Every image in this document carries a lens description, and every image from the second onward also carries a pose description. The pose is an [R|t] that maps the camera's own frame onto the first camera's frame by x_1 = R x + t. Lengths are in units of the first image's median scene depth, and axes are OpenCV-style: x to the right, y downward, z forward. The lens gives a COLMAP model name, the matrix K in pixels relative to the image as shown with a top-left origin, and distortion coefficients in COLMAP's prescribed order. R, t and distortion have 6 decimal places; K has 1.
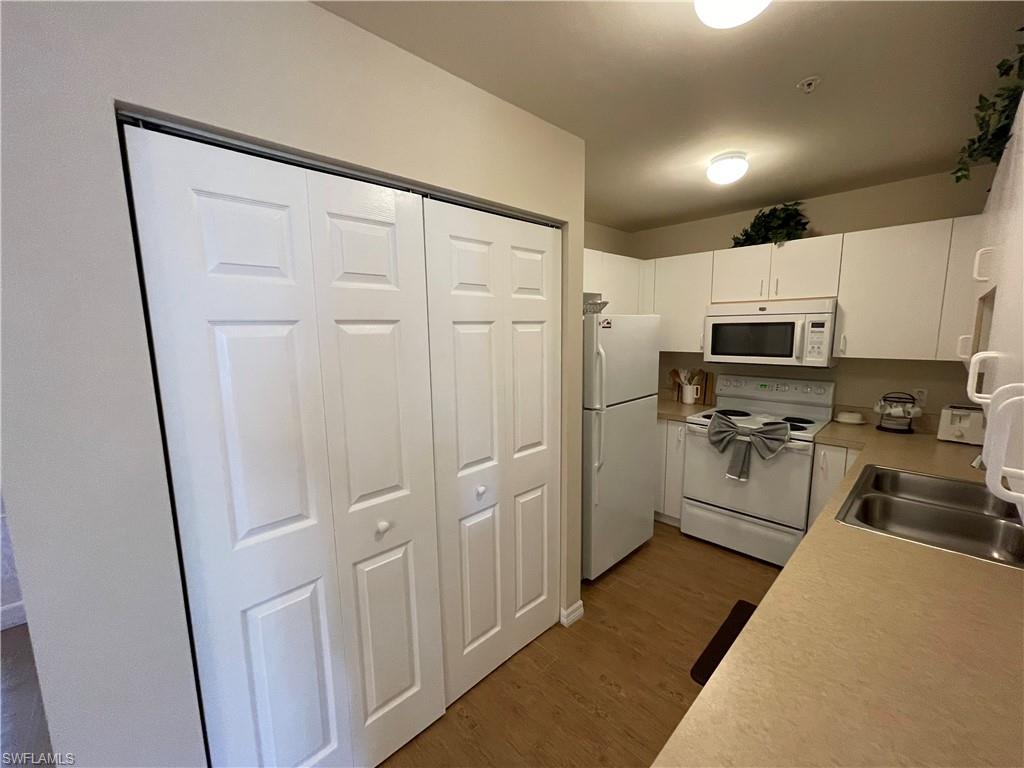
lens RADIAL K [[413.2, 0, 508.3], [0, 413.2, 386.7], [0, 0, 1]] dist [-0.001076, 0.000096]
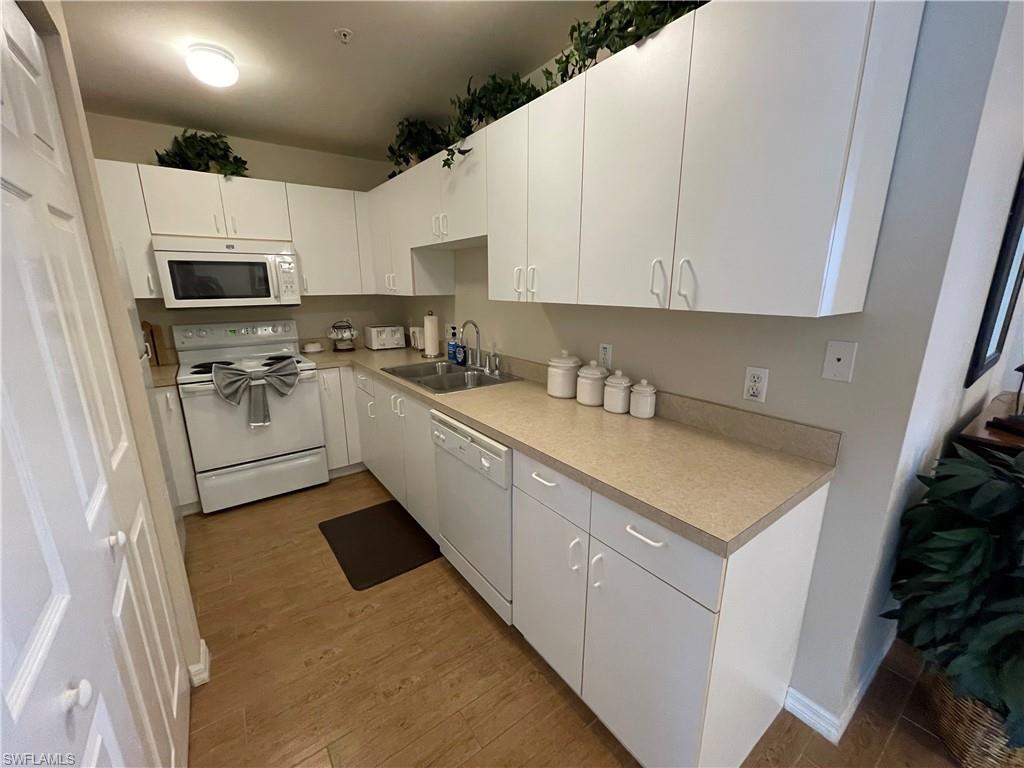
lens RADIAL K [[414.2, 0, 507.6], [0, 414.2, 388.9], [0, 0, 1]] dist [-0.039834, 0.024955]
pose [[0.133316, -0.227853, 0.964526, -0.283669], [0.140347, 0.967746, 0.209215, 0.021099], [-0.981086, 0.107477, 0.160995, 0.273184]]
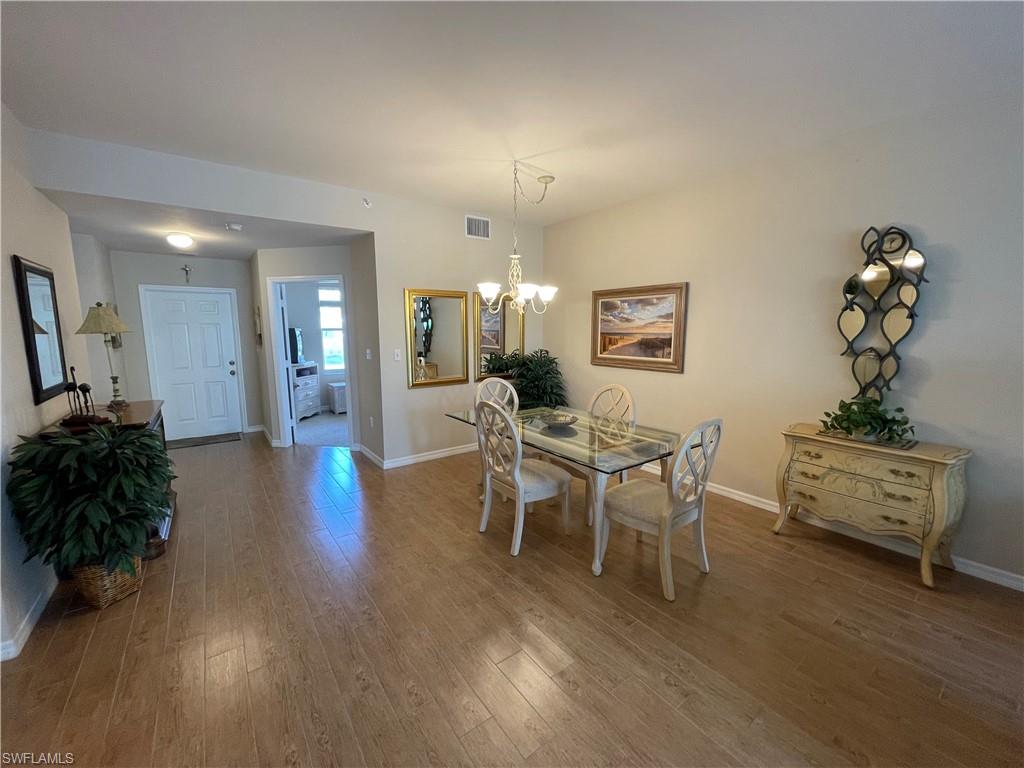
lens RADIAL K [[413.2, 0, 508.3], [0, 413.2, 386.7], [0, 0, 1]] dist [-0.001076, 0.000096]
pose [[-0.991437, -0.002227, 0.130567, -0.790470], [0.034475, 0.959918, 0.278152, -0.029036], [-0.125953, 0.280272, -0.951622, 0.461940]]
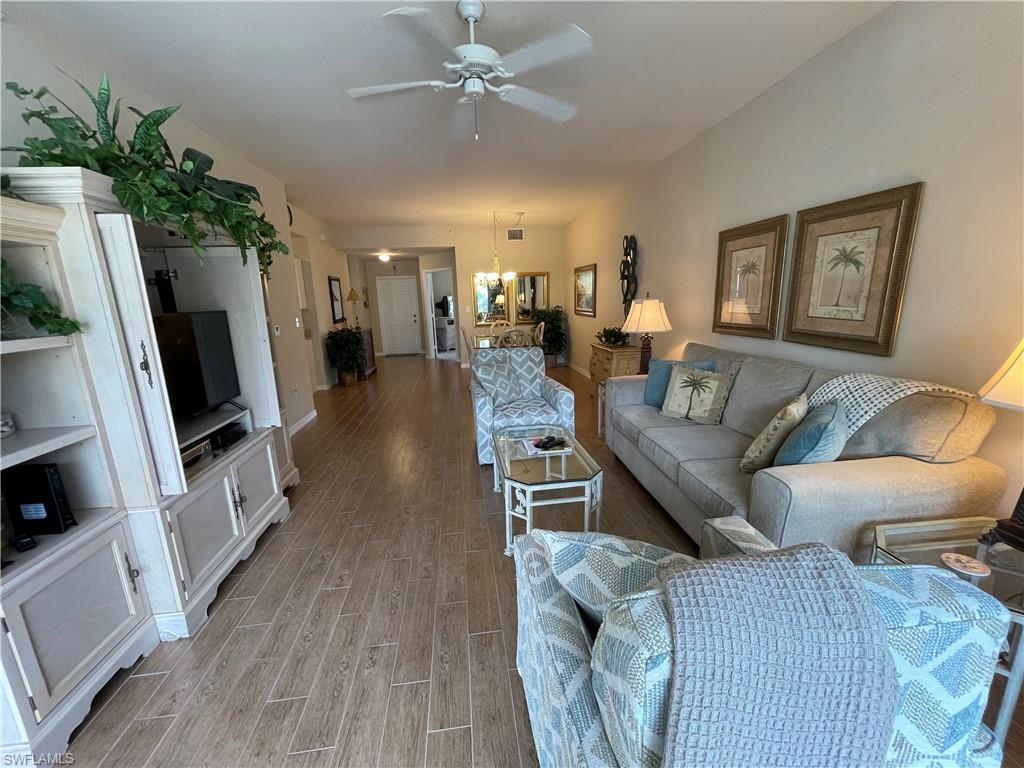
lens RADIAL K [[413.2, 0, 508.3], [0, 413.2, 386.7], [0, 0, 1]] dist [-0.001076, 0.000096]
pose [[-0.801730, -0.089077, 0.591011, -2.349331], [0.127085, 0.940814, 0.314194, -0.107277], [-0.584019, 0.327008, -0.742958, 1.305457]]
